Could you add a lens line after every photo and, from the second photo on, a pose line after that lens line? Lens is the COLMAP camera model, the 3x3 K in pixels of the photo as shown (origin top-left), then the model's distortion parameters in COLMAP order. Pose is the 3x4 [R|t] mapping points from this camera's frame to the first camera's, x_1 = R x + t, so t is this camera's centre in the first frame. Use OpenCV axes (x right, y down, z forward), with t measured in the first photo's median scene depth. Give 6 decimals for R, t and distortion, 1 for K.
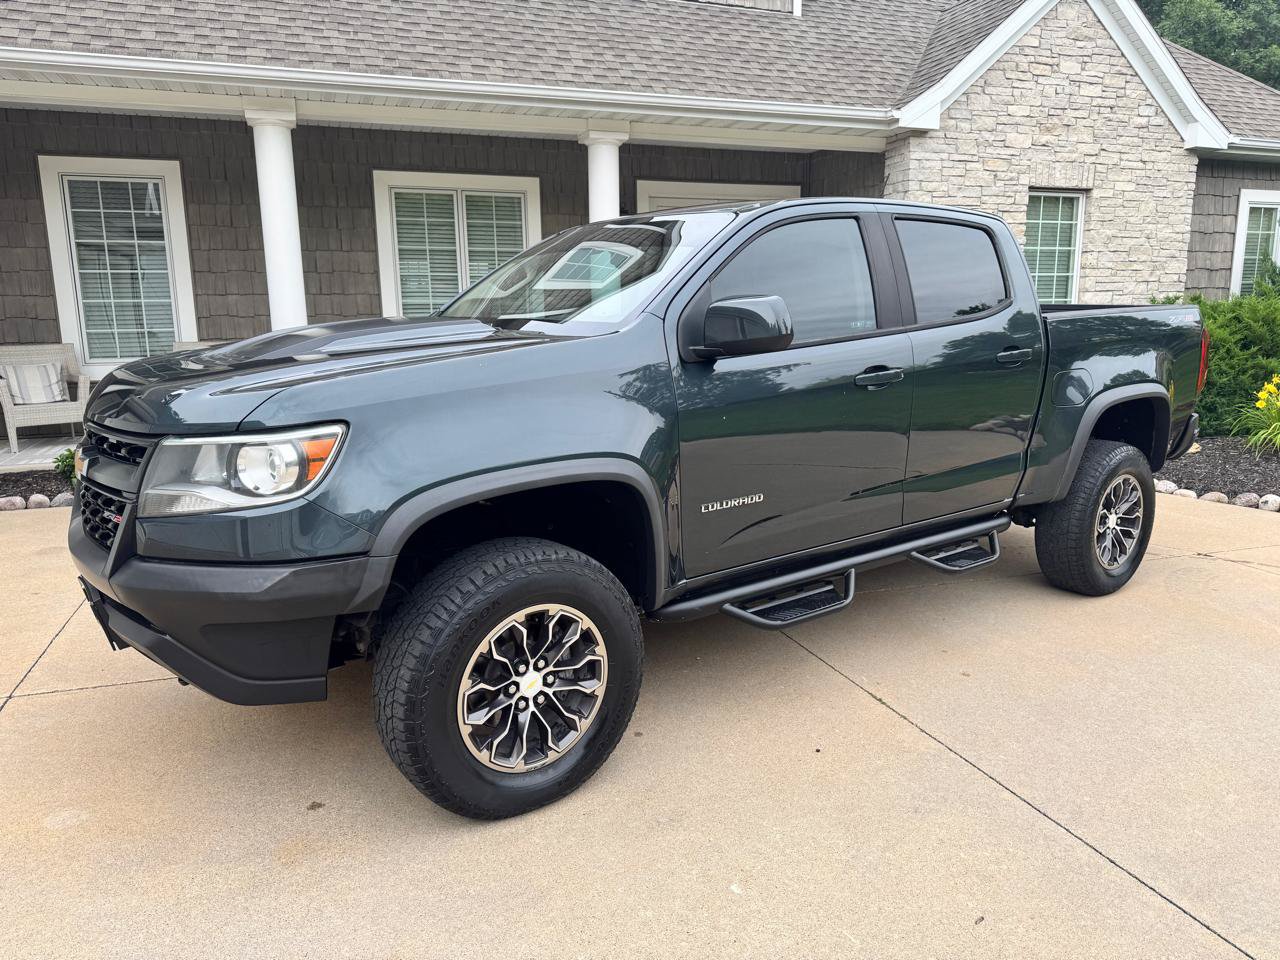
lens RADIAL K [[905.6, 0, 651.9], [0, 905.6, 475.9], [0, 0, 1]] dist [0.038727, -0.038305]
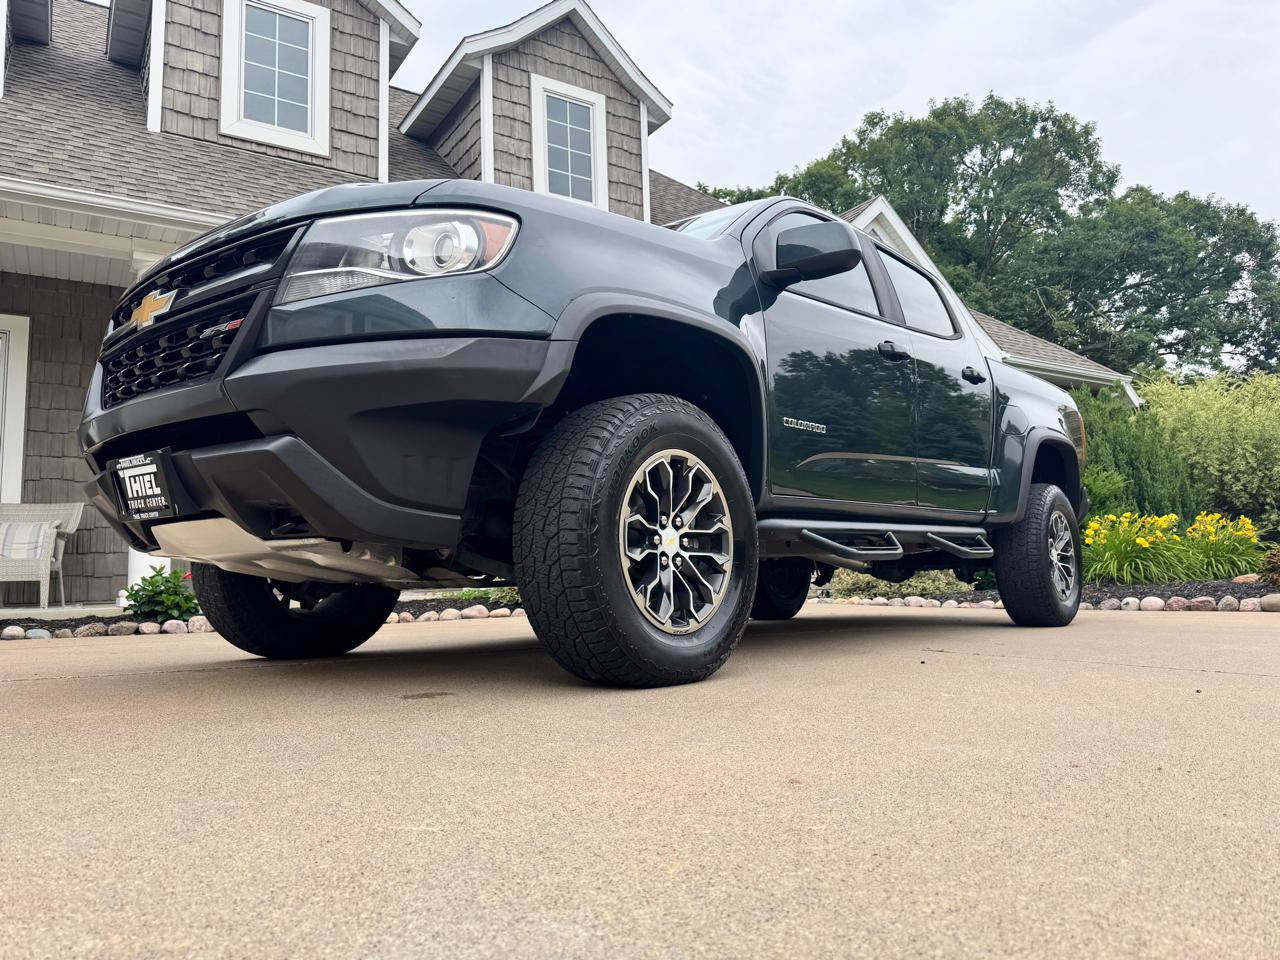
lens RADIAL K [[904.6, 0, 656.5], [0, 904.6, 468.5], [0, 0, 1]] dist [0.041058, -0.041654]
pose [[0.973973, 0.006891, 0.226559, -0.122645], [0.062356, 0.952825, -0.297047, 0.148526], [-0.217918, 0.303443, 0.927596, 0.043089]]
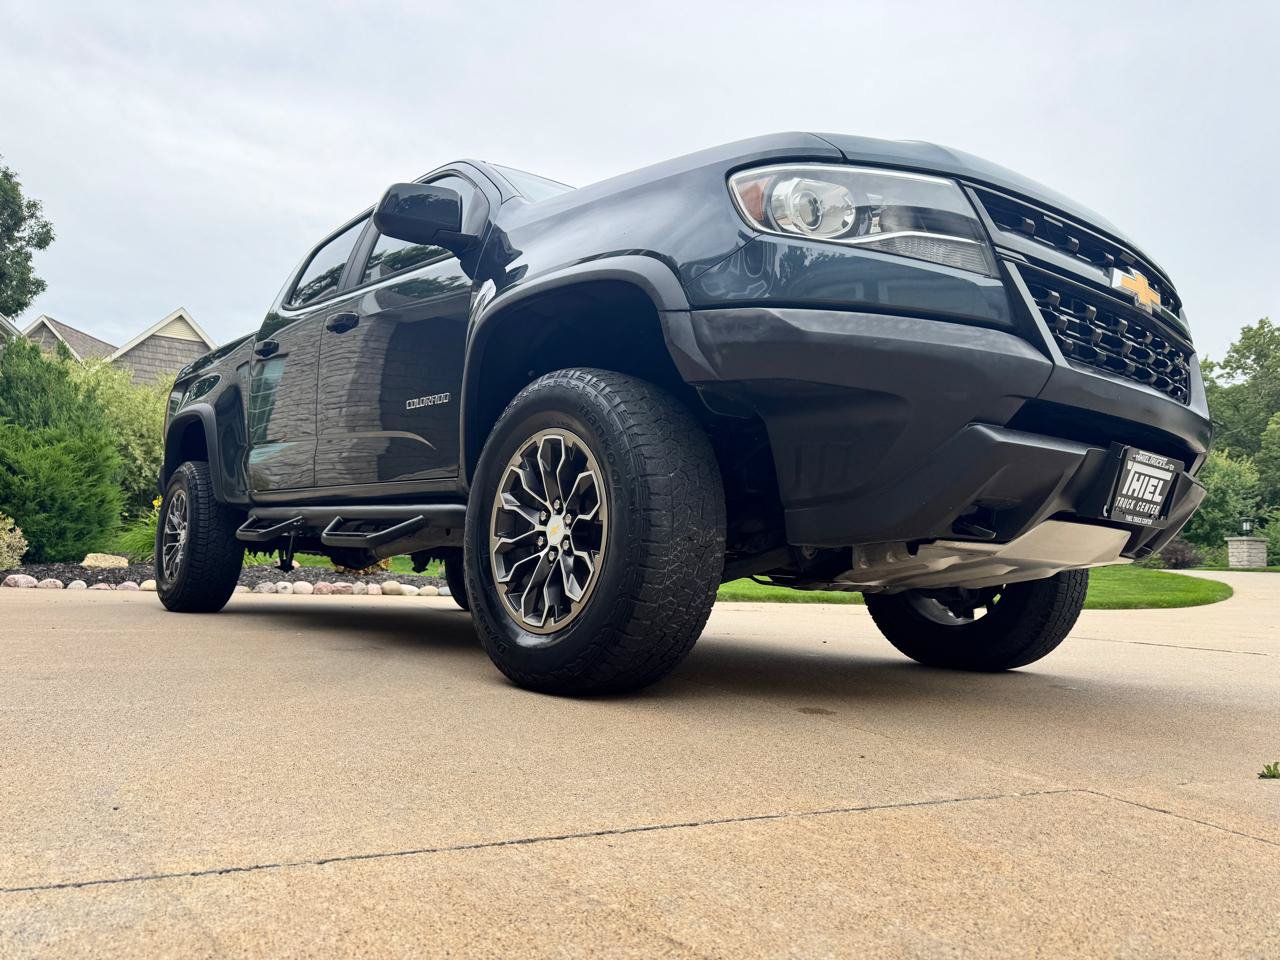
lens RADIAL K [[897.4, 0, 636.6], [0, 897.4, 474.5], [0, 0, 1]] dist [0.064710, -0.069810]
pose [[-0.042630, 0.101832, 0.993888, -0.490422], [0.144155, 0.985010, -0.094739, 0.056988], [-0.988636, 0.139235, -0.056671, 0.537494]]
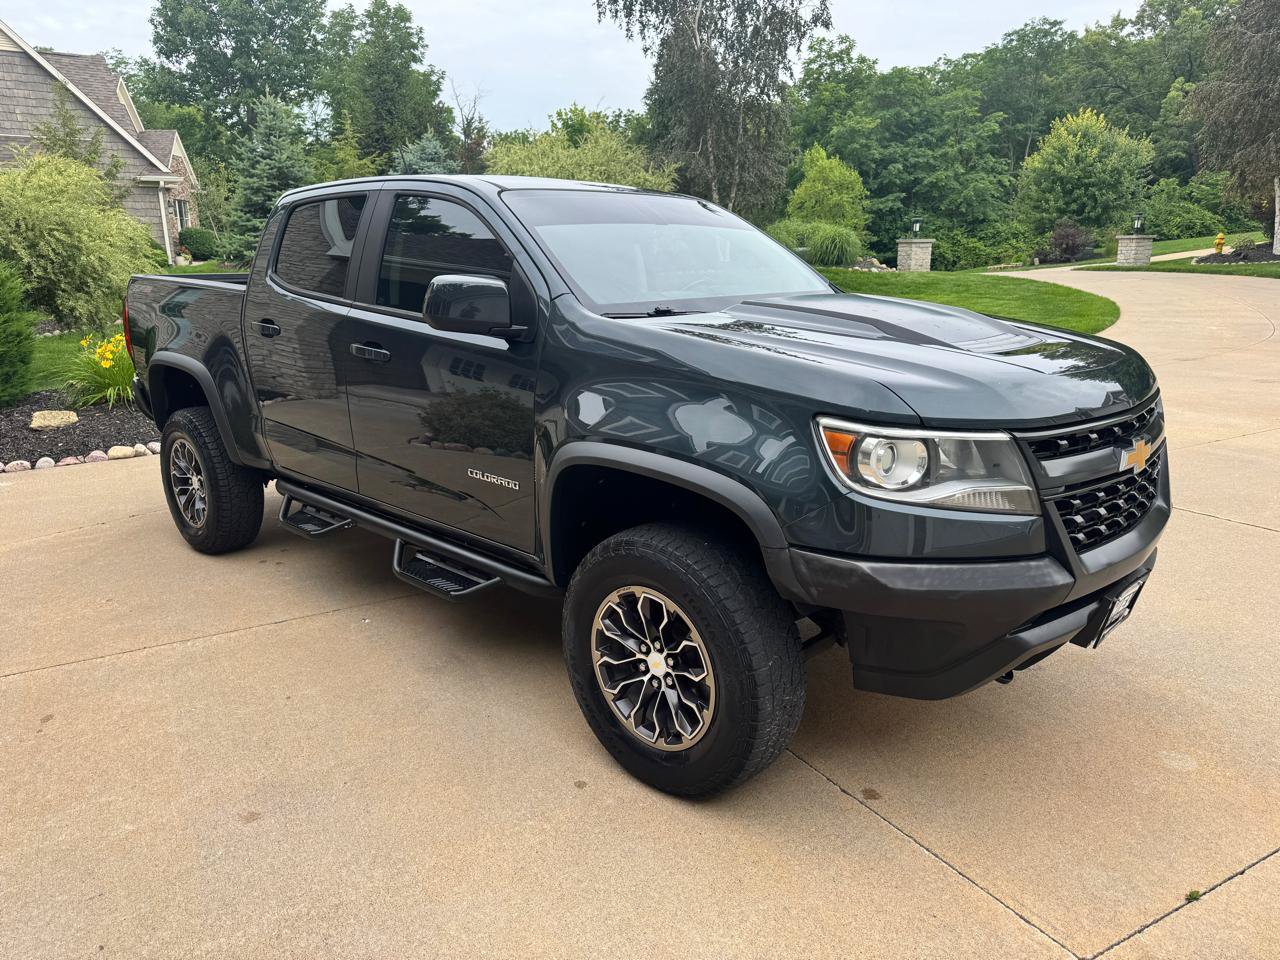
lens RADIAL K [[903.5, 0, 644.6], [0, 903.5, 470.3], [0, 0, 1]] dist [0.036684, -0.033845]
pose [[-0.157281, -0.227724, 0.960939, -0.521486], [0.193182, 0.947157, 0.256076, -0.121952], [-0.968475, 0.225912, -0.104977, 0.574631]]
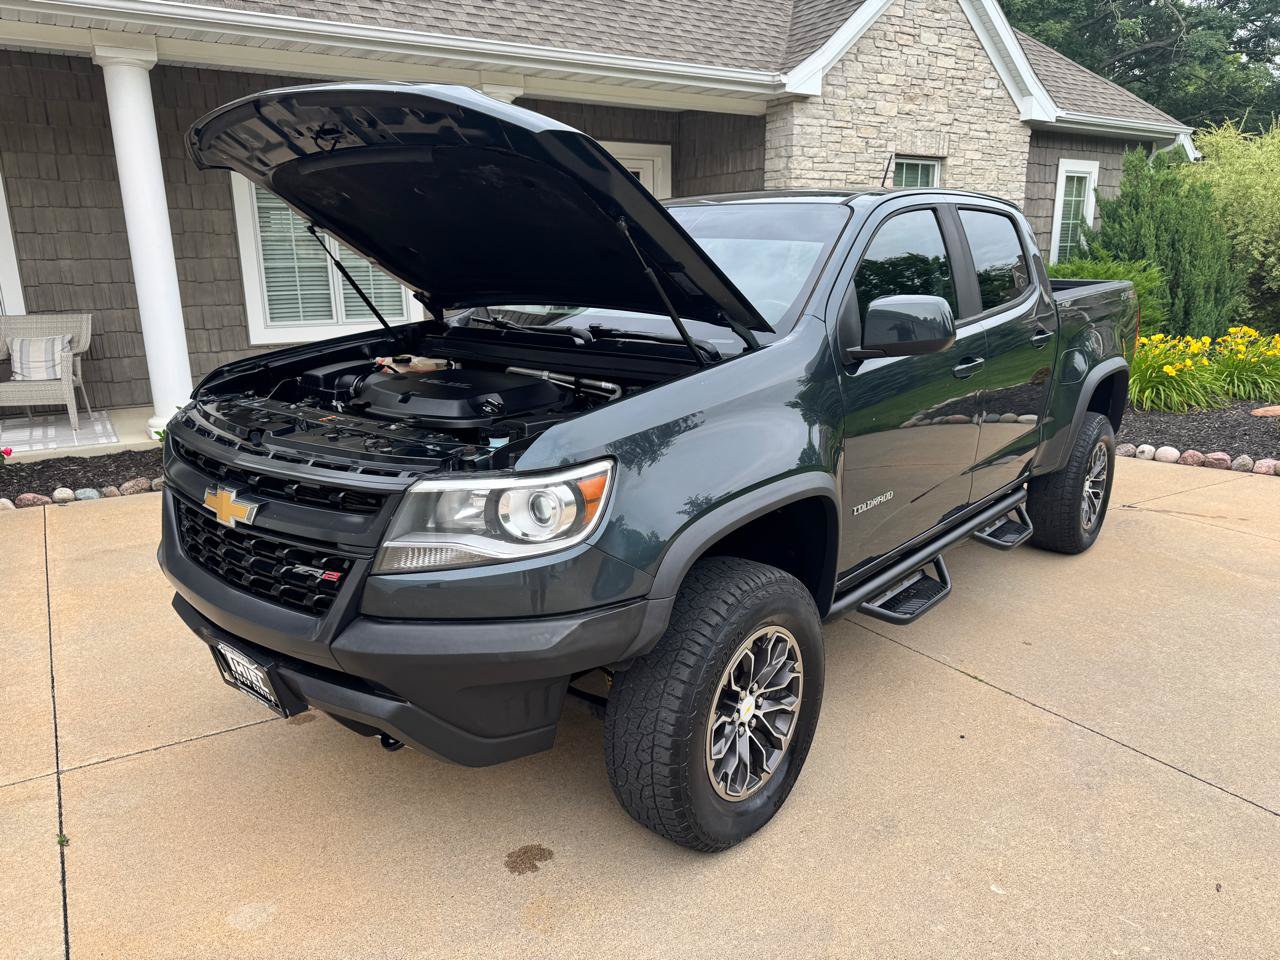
lens RADIAL K [[908.8, 0, 638.3], [0, 908.8, 477.5], [0, 0, 1]] dist [0.034116, -0.033749]
pose [[0.976652, -0.050736, 0.208752, -0.150741], [0.039277, 0.997504, 0.058680, -0.027153], [-0.211208, -0.049111, 0.976206, 0.029395]]
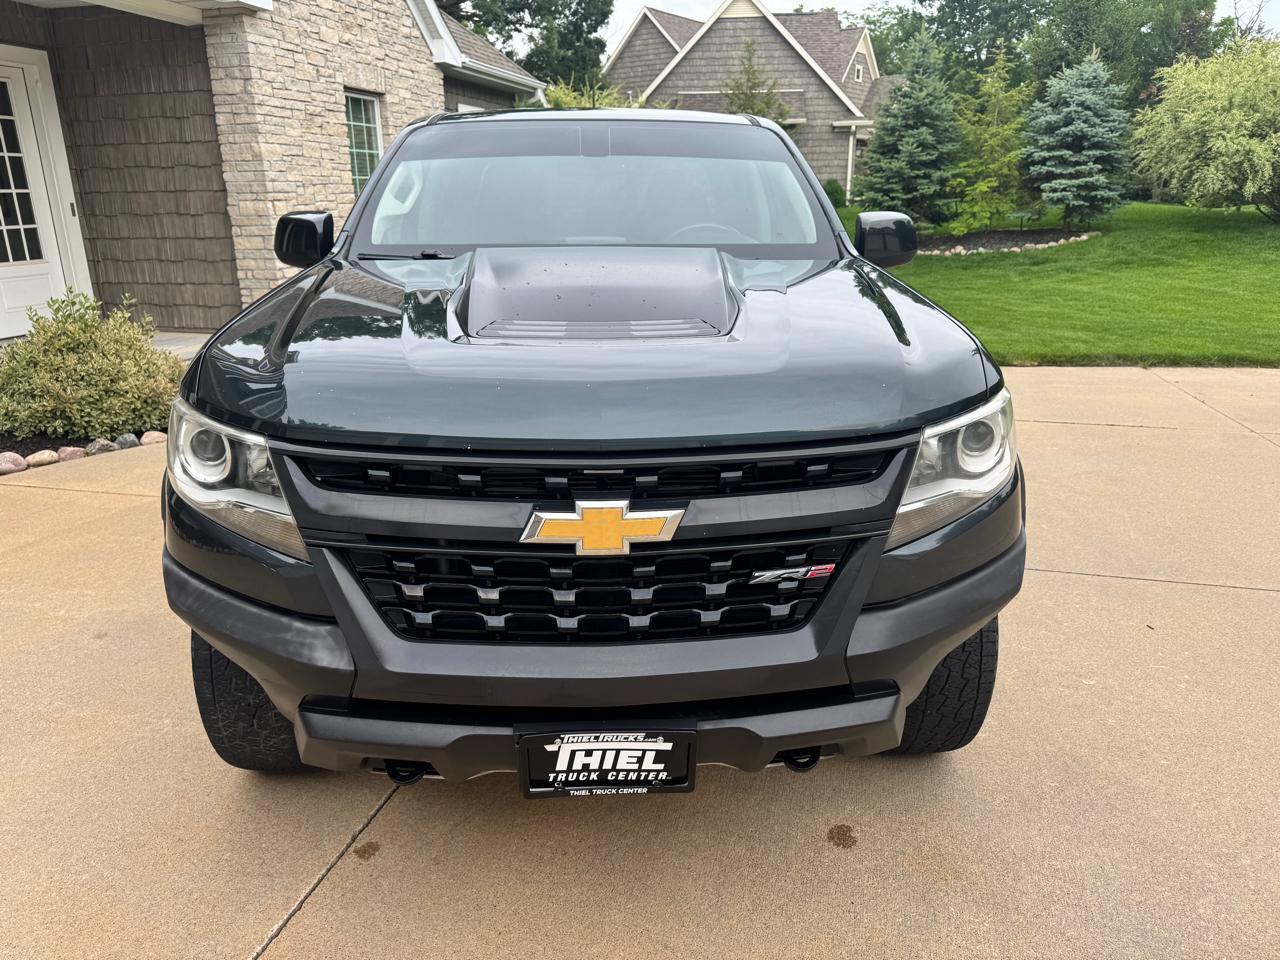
lens RADIAL K [[911.2, 0, 640.0], [0, 911.2, 480.0], [0, 0, 1]] dist [0.000595, -0.003761]
pose [[0.570980, -0.242793, 0.784241, -0.374889], [0.155687, 0.969957, 0.186938, -0.052234], [-0.806067, 0.015358, 0.591626, 0.226865]]
